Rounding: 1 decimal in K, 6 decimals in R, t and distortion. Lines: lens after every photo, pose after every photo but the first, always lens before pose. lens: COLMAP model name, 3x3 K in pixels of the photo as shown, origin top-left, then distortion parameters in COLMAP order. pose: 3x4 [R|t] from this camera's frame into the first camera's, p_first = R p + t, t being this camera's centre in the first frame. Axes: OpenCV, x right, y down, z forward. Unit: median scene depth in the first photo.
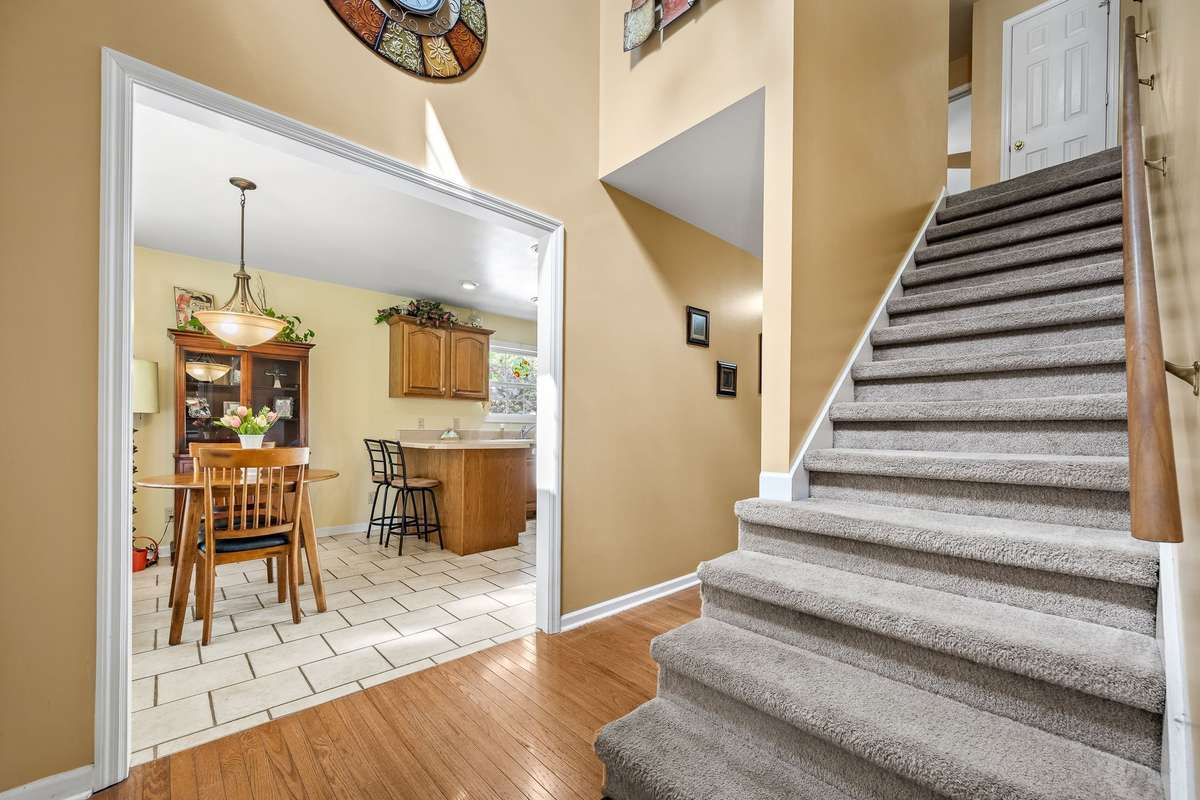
lens RADIAL K [[477.7, 0, 600.6], [0, 477.7, 425.5], [0, 0, 1]] dist [-0.001339, -0.000102]
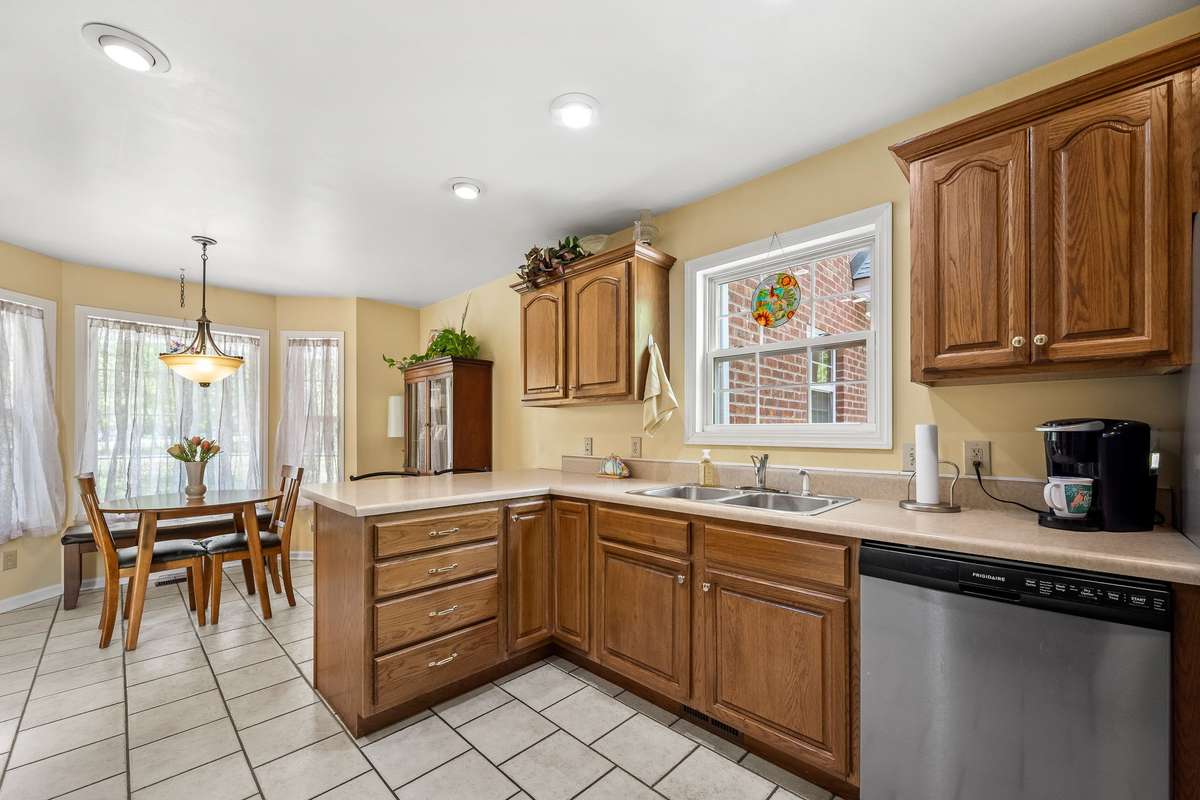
lens RADIAL K [[478.4, 0, 598.2], [0, 478.4, 432.7], [0, 0, 1]] dist [-0.002608, -0.000433]
pose [[0.055221, -0.009385, -0.998430, 0.400792], [-0.000208, 0.999956, -0.009411, -0.029172], [0.998474, 0.000728, 0.055217, 1.799691]]
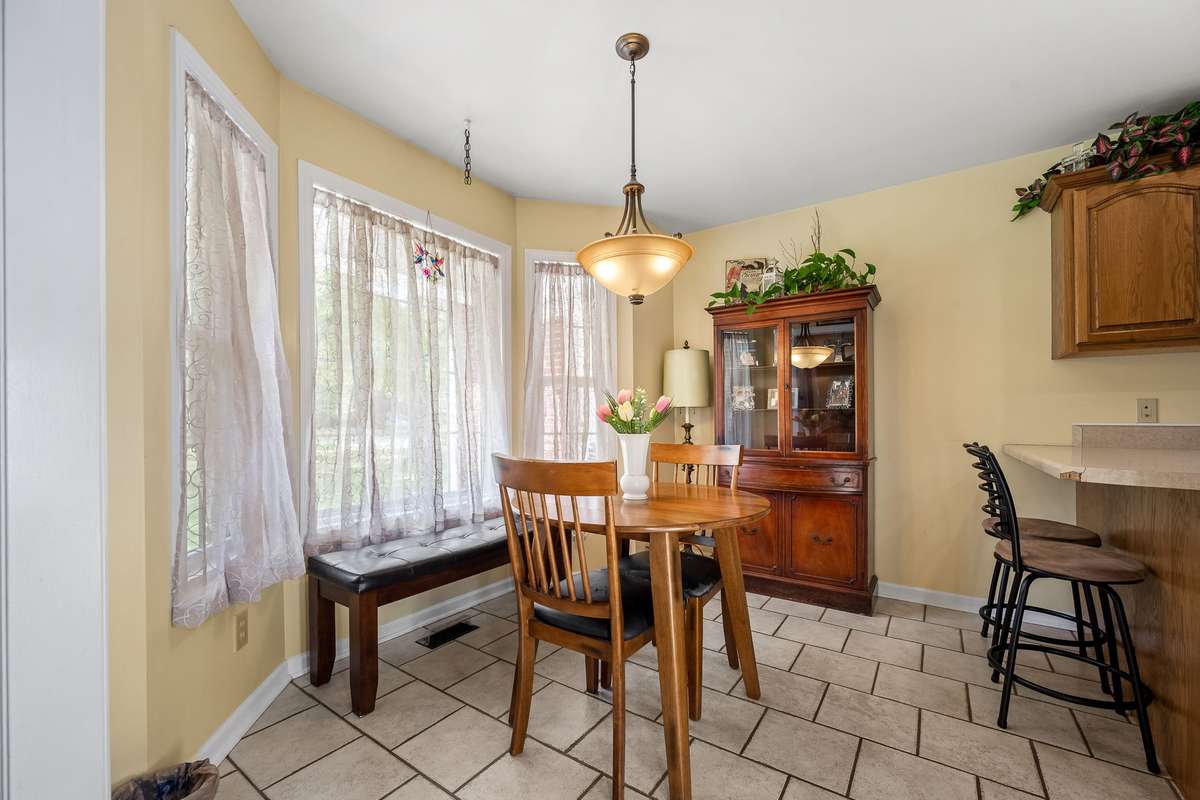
lens RADIAL K [[489.5, 0, 603.0], [0, 489.5, 422.2], [0, 0, 1]] dist [-0.002147, -0.000275]
pose [[0.233725, -0.009801, -0.972253, -0.119177], [0.012359, 0.999898, -0.007108, 0.007905], [0.972224, -0.010355, 0.233822, 0.807158]]
